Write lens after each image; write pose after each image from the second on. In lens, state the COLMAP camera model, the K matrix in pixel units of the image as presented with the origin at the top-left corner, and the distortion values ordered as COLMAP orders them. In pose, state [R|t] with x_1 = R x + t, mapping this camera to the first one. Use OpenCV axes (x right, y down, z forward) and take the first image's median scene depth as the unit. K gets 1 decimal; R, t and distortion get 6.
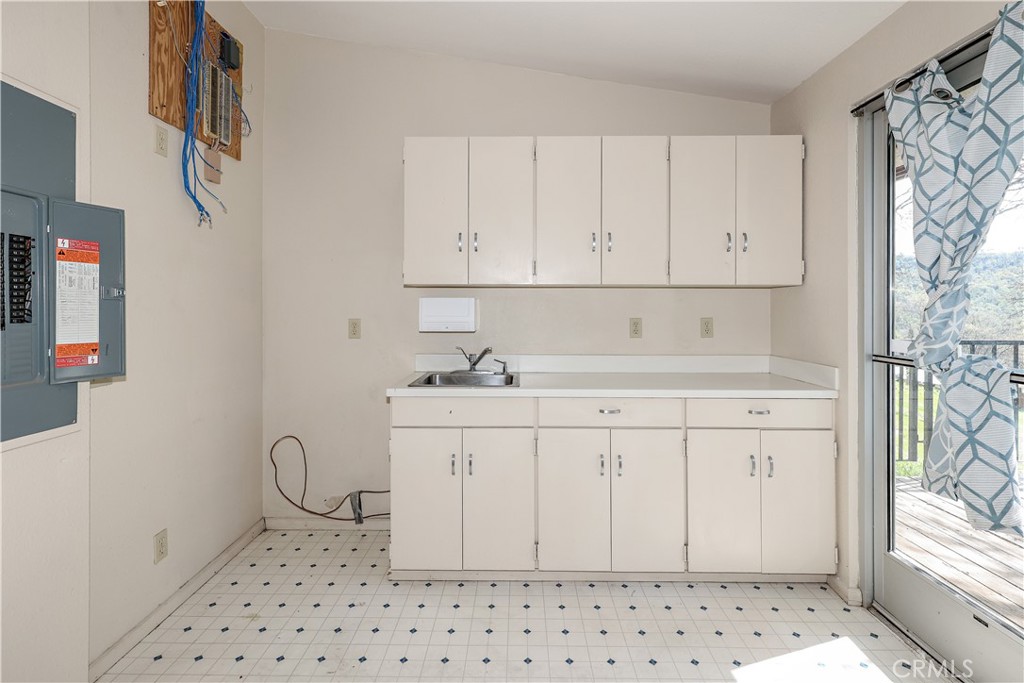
lens RADIAL K [[468.6, 0, 511.1], [0, 468.6, 315.6], [0, 0, 1]] dist [0.012903, 0.000116]
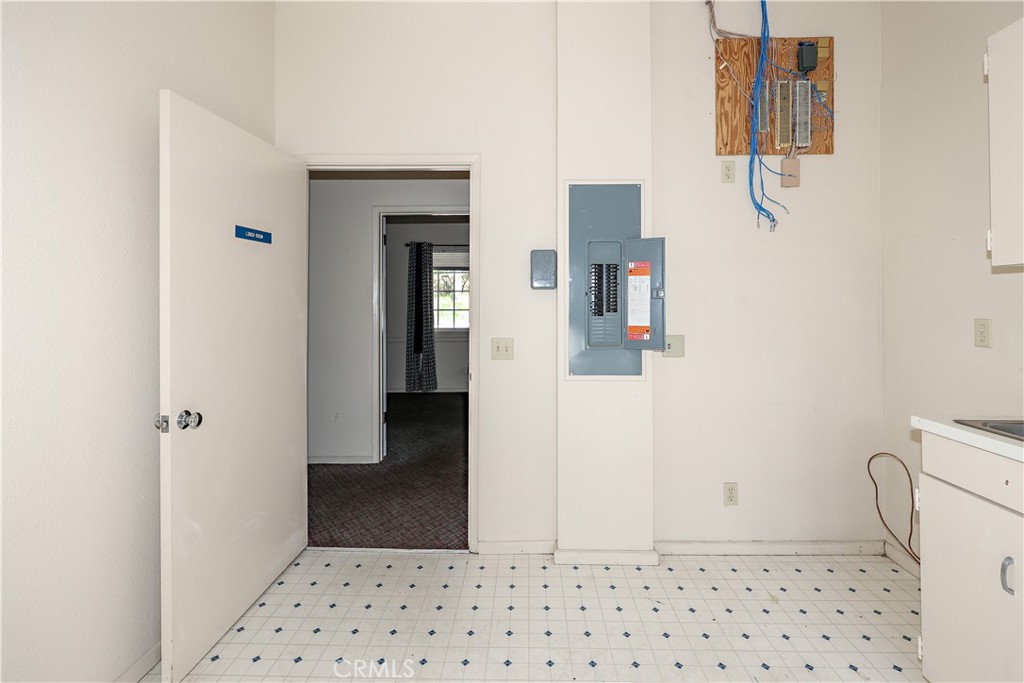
lens RADIAL K [[473.8, 0, 513.9], [0, 473.8, 300.8], [0, 0, 1]] dist [-0.000048, -0.000085]
pose [[-0.014770, -0.002044, -0.999889, 0.533159], [-0.014514, 0.999893, -0.001830, -0.013220], [0.999786, 0.014486, -0.014798, 0.448372]]
